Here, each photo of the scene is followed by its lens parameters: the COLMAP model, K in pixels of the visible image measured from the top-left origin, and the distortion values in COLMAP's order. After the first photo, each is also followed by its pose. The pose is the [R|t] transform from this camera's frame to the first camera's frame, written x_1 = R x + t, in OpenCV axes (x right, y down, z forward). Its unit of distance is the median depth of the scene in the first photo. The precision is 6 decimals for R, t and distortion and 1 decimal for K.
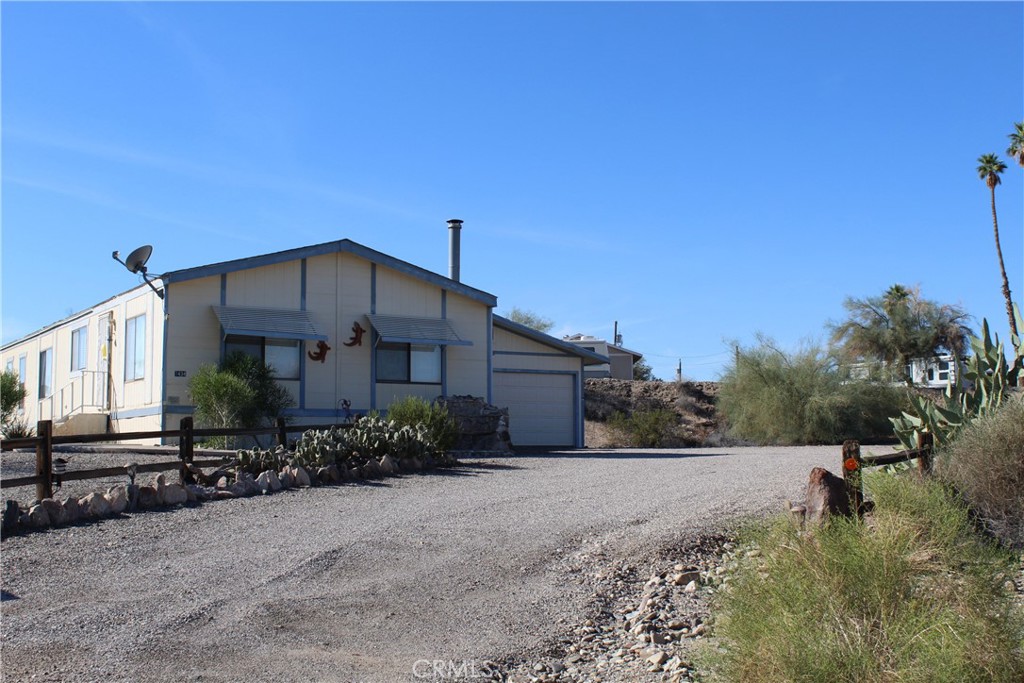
lens RADIAL K [[1260.3, 0, 512.0], [0, 1260.3, 341.5], [0, 0, 1]] dist [-0.077636, 0.030481]
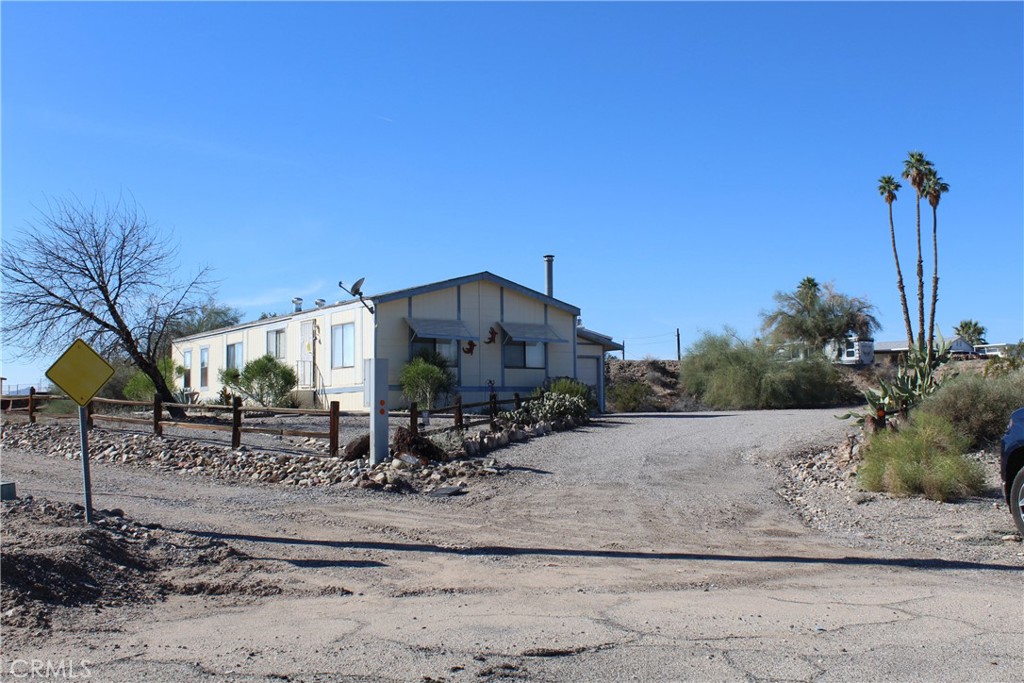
lens RADIAL K [[1132.0, 0, 512.0], [0, 1132.0, 341.5], [0, 0, 1]] dist [-0.111189, 0.001735]
pose [[0.998664, -0.003391, 0.051558, -0.163913], [0.002416, 0.999817, 0.018965, -0.023157], [-0.051613, -0.018815, 0.998490, -0.318765]]
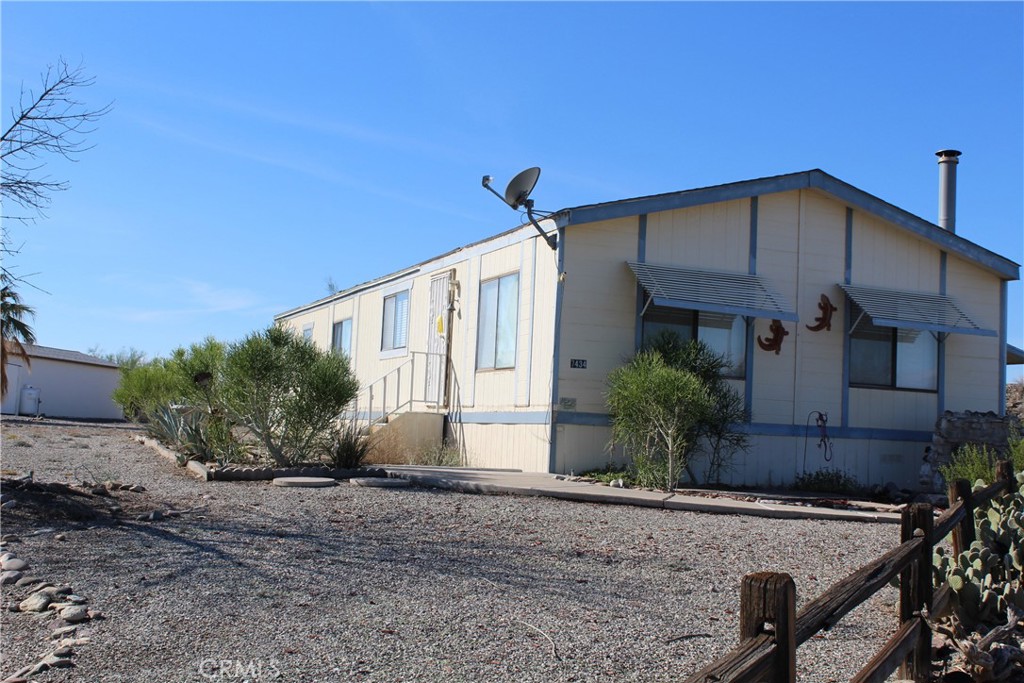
lens RADIAL K [[1260.3, 0, 512.0], [0, 1260.3, 341.5], [0, 0, 1]] dist [-0.077636, 0.030481]
pose [[0.983877, 0.037283, -0.174918, -0.164757], [-0.034950, 0.999254, 0.016403, 0.004029], [0.175399, -0.010025, 0.984446, 0.308334]]
